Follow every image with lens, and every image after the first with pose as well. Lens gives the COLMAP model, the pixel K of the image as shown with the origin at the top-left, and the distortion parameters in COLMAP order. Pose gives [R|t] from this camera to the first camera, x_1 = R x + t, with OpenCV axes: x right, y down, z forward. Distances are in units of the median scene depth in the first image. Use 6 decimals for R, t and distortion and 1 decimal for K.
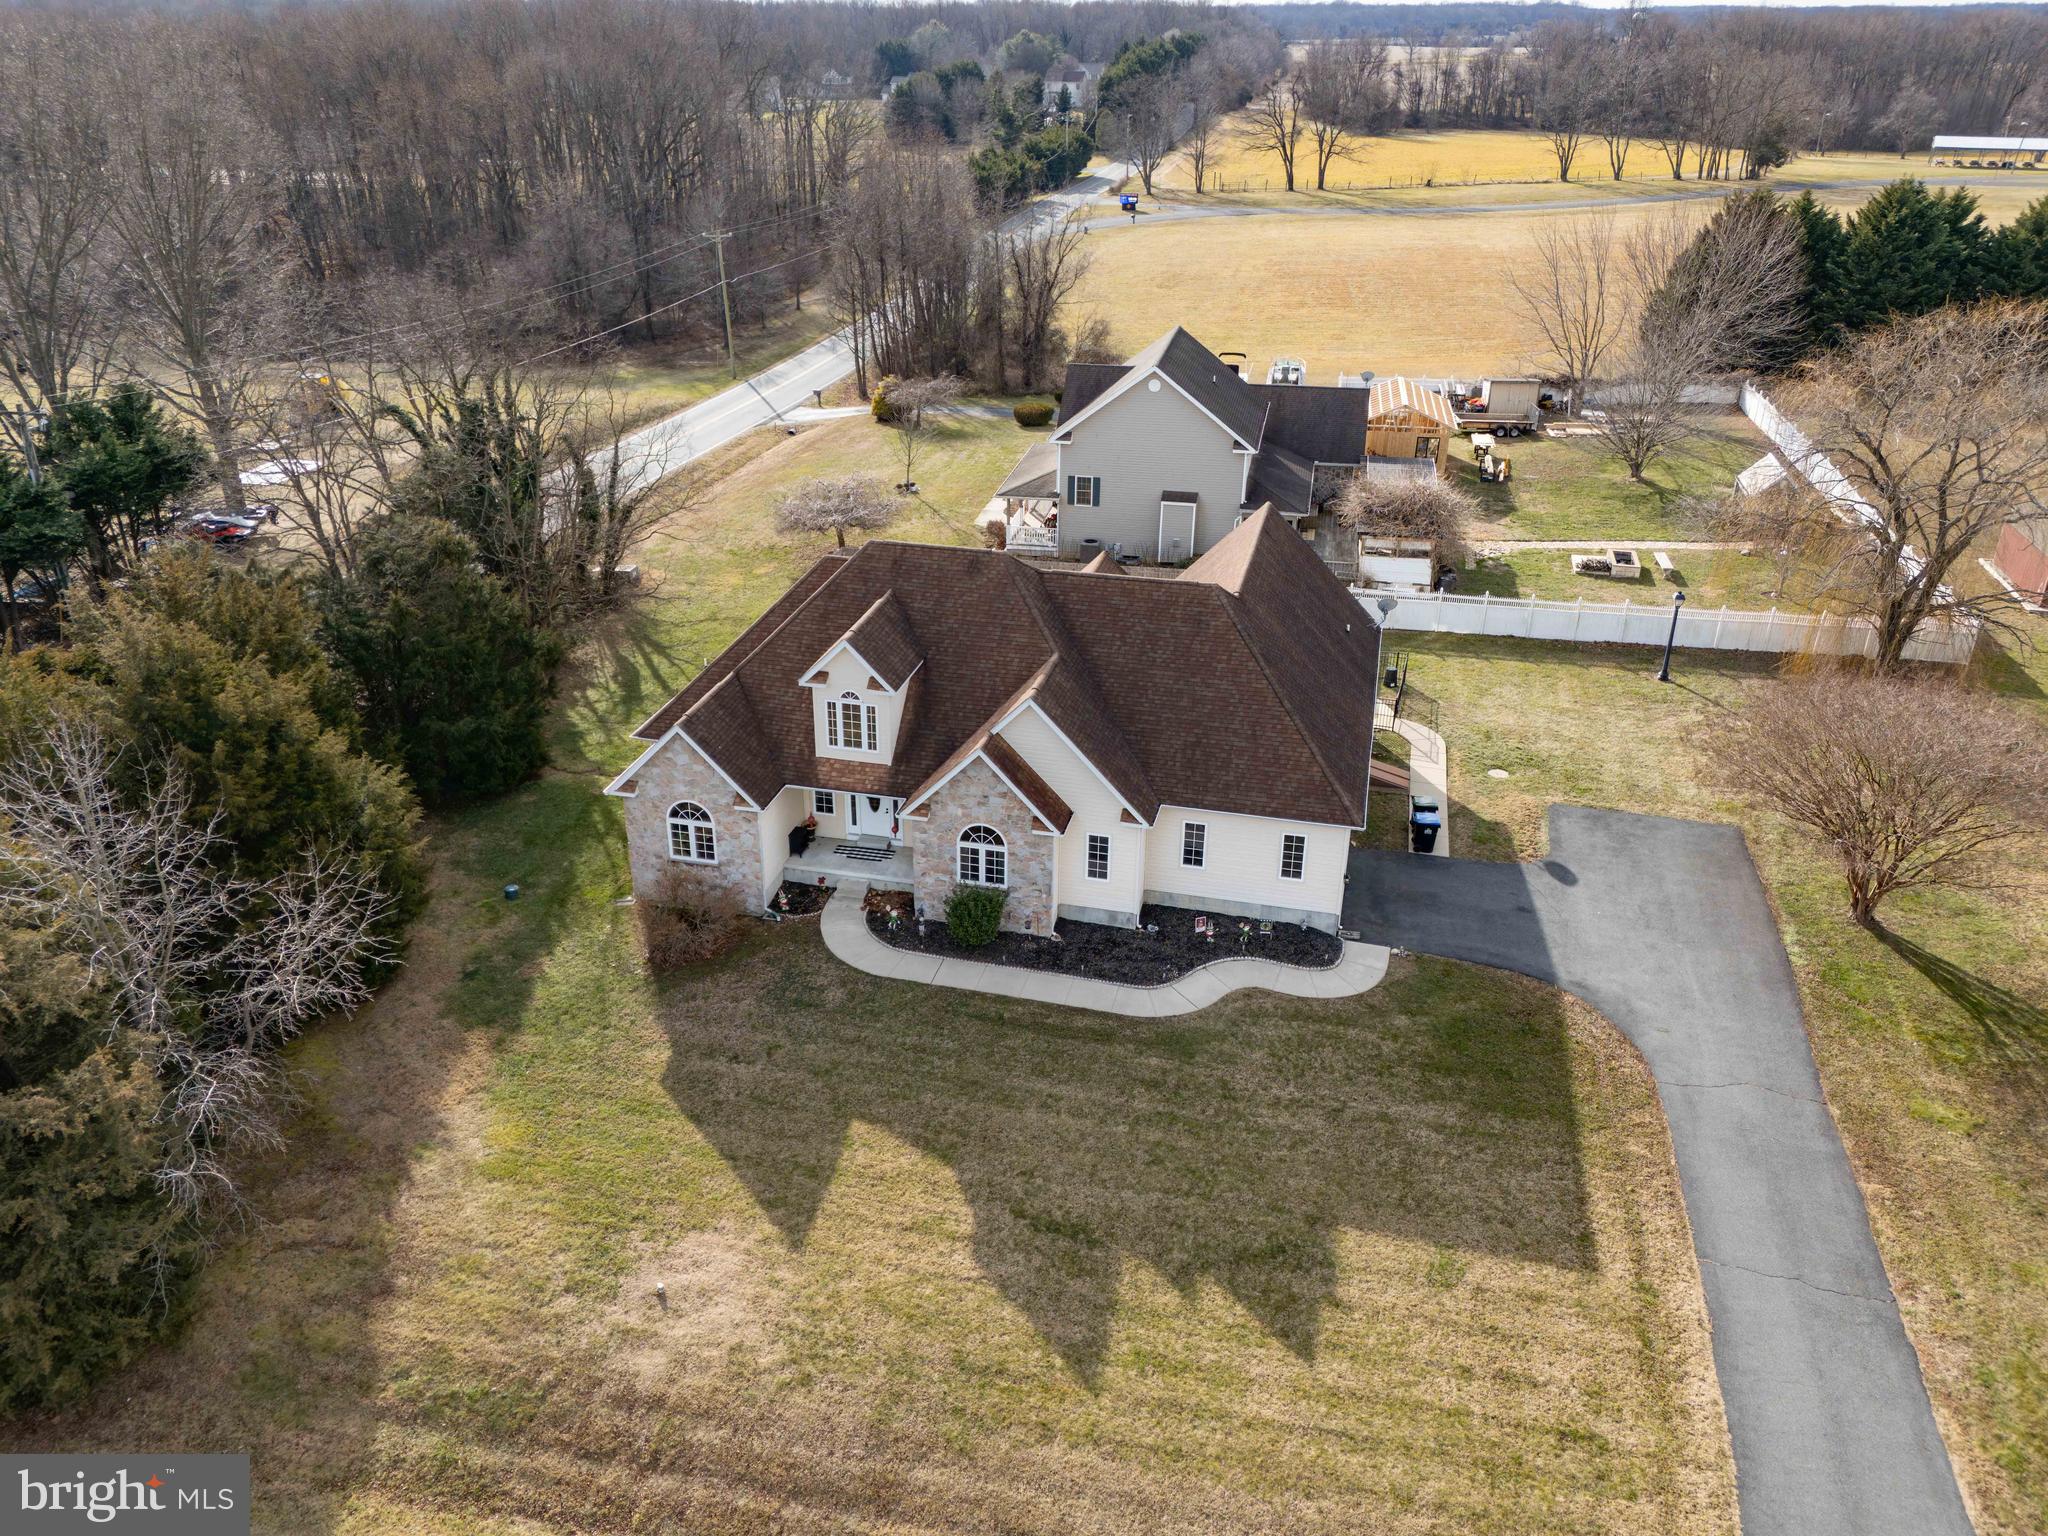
lens RADIAL K [[1615.5, 0, 1024.0], [0, 1615.5, 768.0], [0, 0, 1]] dist [0.041257, -0.006096]
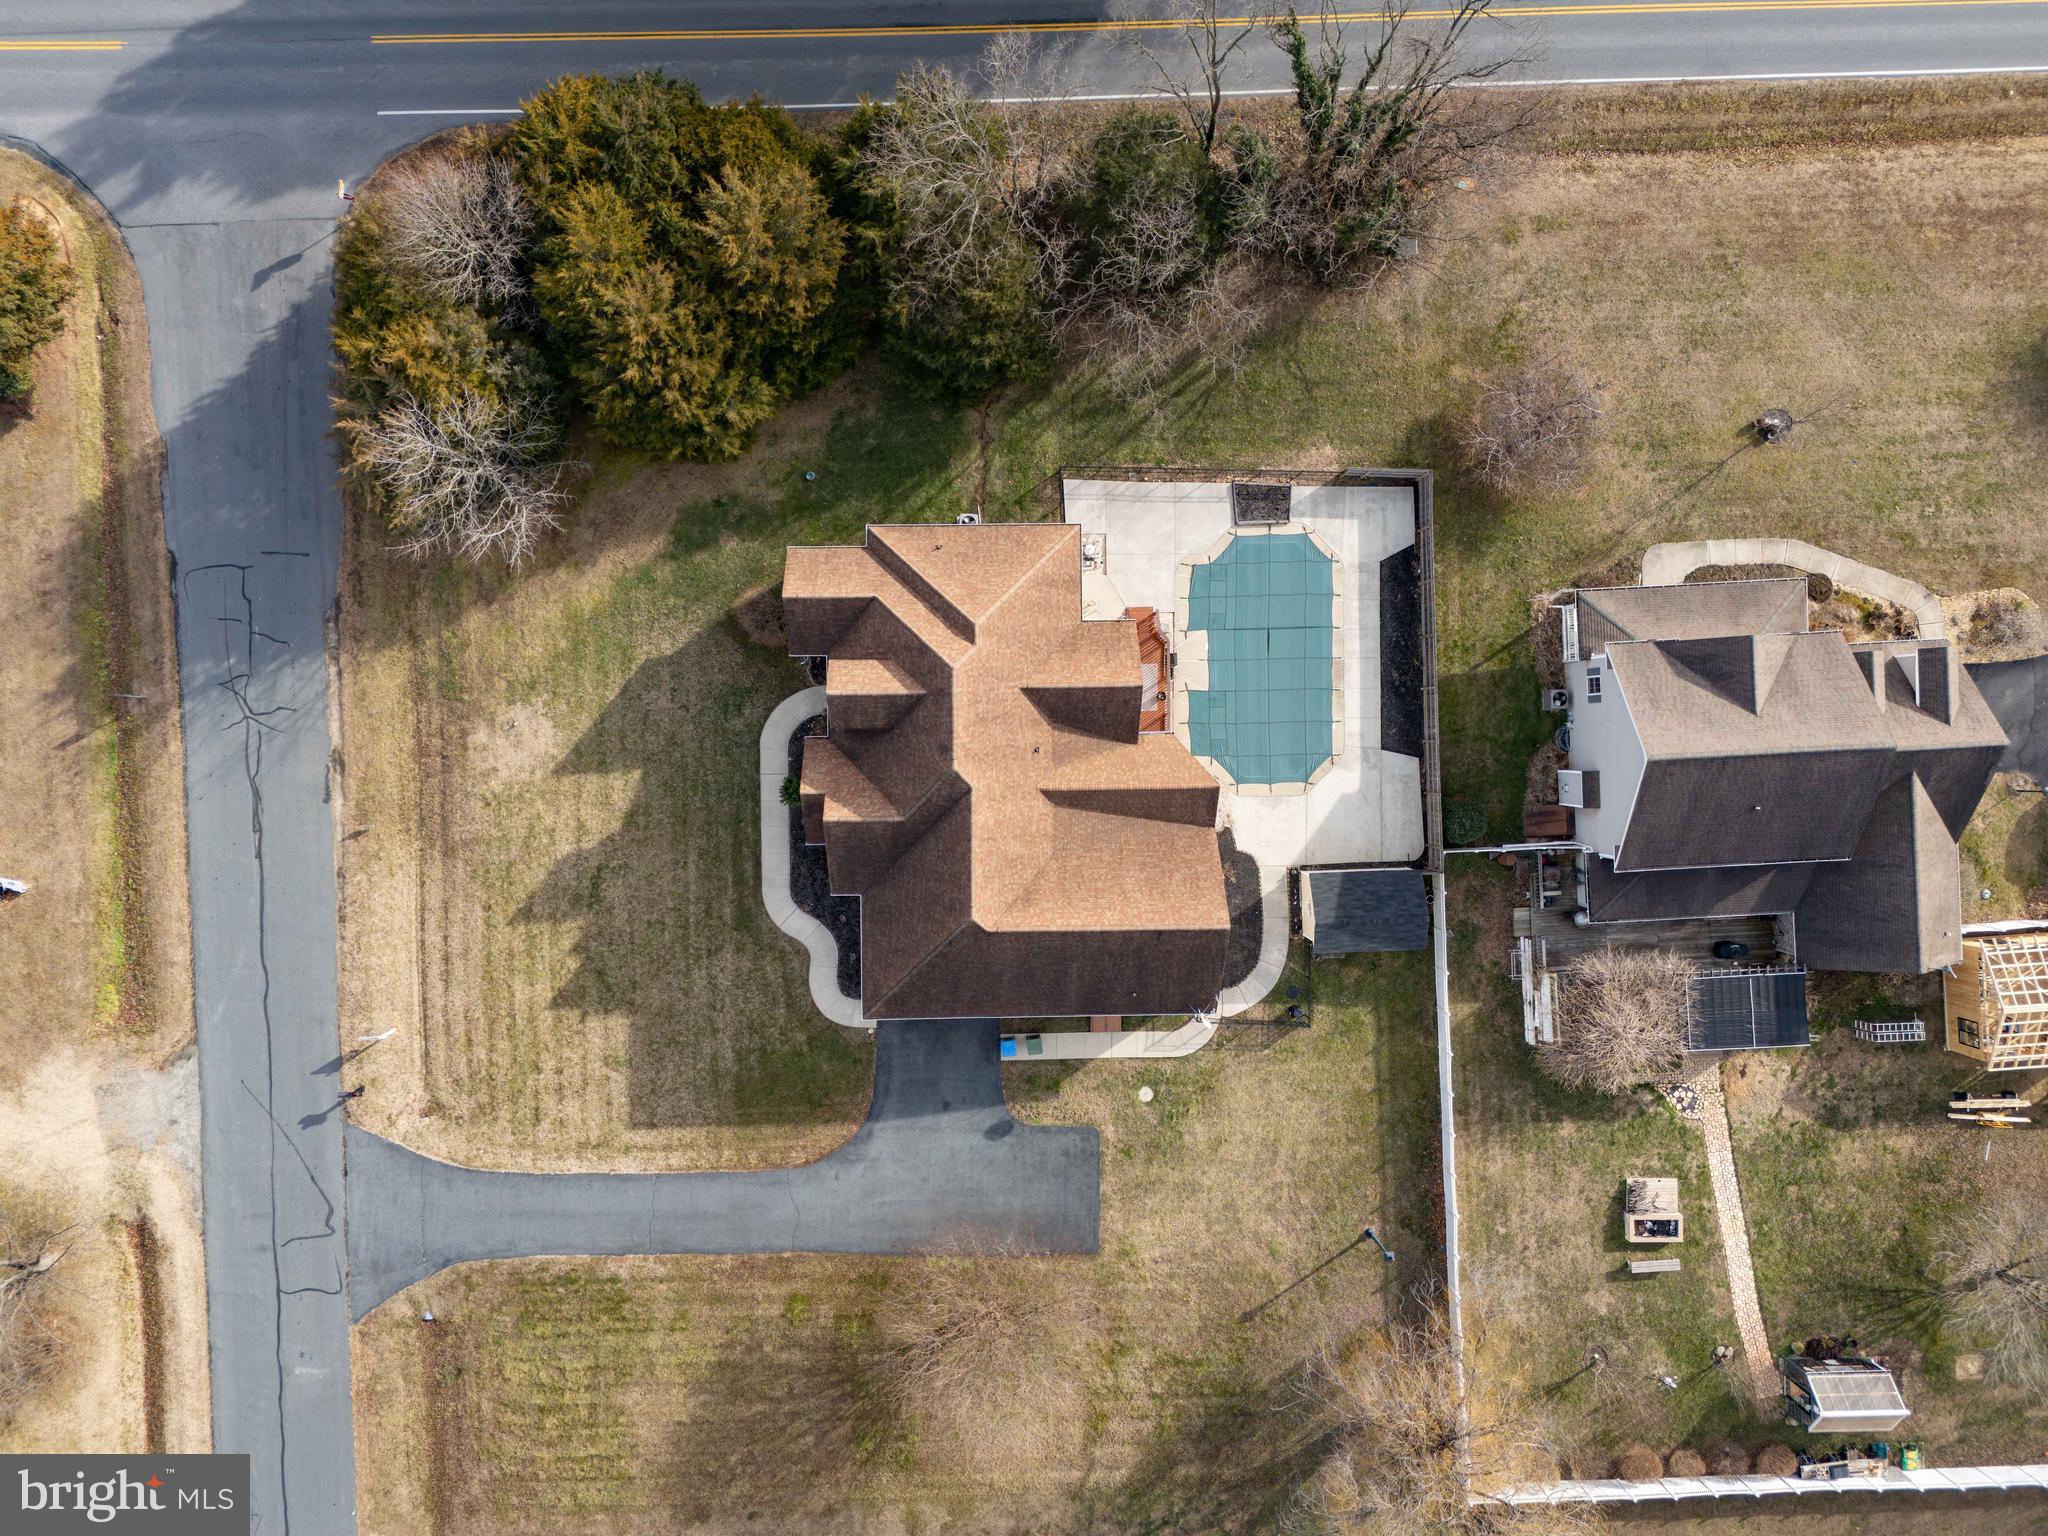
lens RADIAL K [[1615.5, 0, 1024.0], [0, 1615.5, 768.0], [0, 0, 1]] dist [0.041257, -0.006096]
pose [[0.246248, 0.969165, 0.008952, -0.011215], [-0.395178, 0.091966, 0.913989, -1.780606], [0.884983, -0.228606, 0.405640, 0.625606]]
